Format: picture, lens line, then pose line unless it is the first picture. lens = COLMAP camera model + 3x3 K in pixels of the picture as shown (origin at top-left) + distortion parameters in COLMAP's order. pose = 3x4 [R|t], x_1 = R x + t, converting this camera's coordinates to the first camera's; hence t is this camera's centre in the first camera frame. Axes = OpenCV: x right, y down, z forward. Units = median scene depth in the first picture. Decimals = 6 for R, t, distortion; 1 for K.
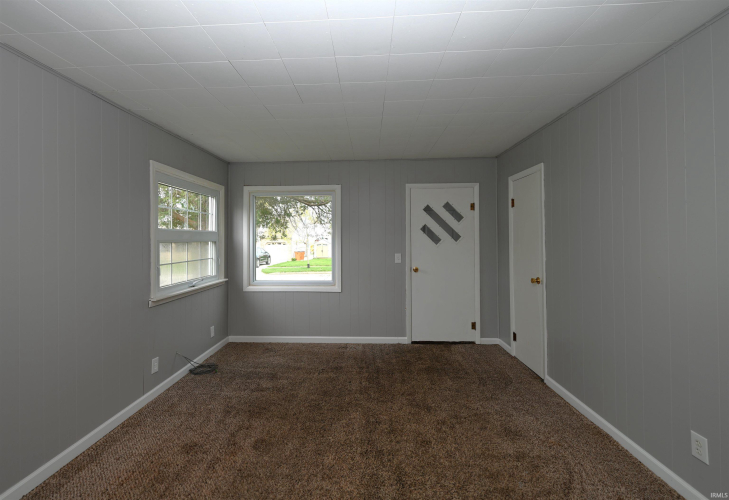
lens RADIAL K [[300.1, 0, 371.0], [0, 300.1, 235.6], [0, 0, 1]] dist [-0.002839, -0.000611]
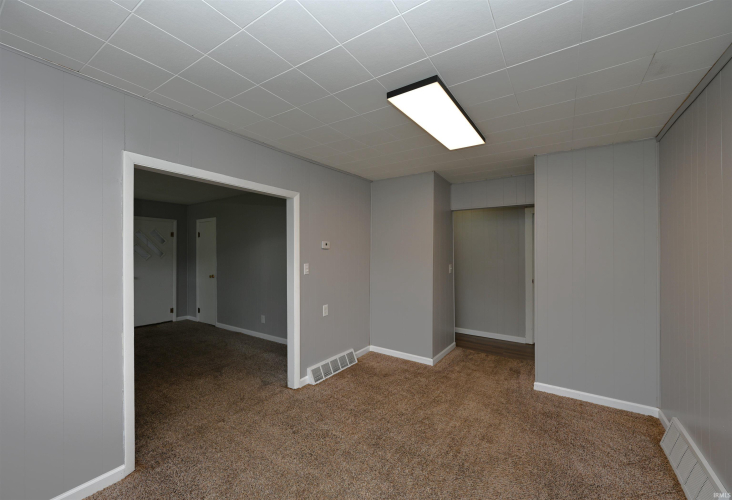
lens RADIAL K [[301.3, 0, 369.0], [0, 301.3, 252.6], [0, 0, 1]] dist [-0.002839, -0.000611]
pose [[0.542542, 0.008863, 0.839982, -0.422950], [-0.008048, 0.999953, -0.005353, -0.001890], [-0.839990, -0.003856, 0.542588, -0.721255]]
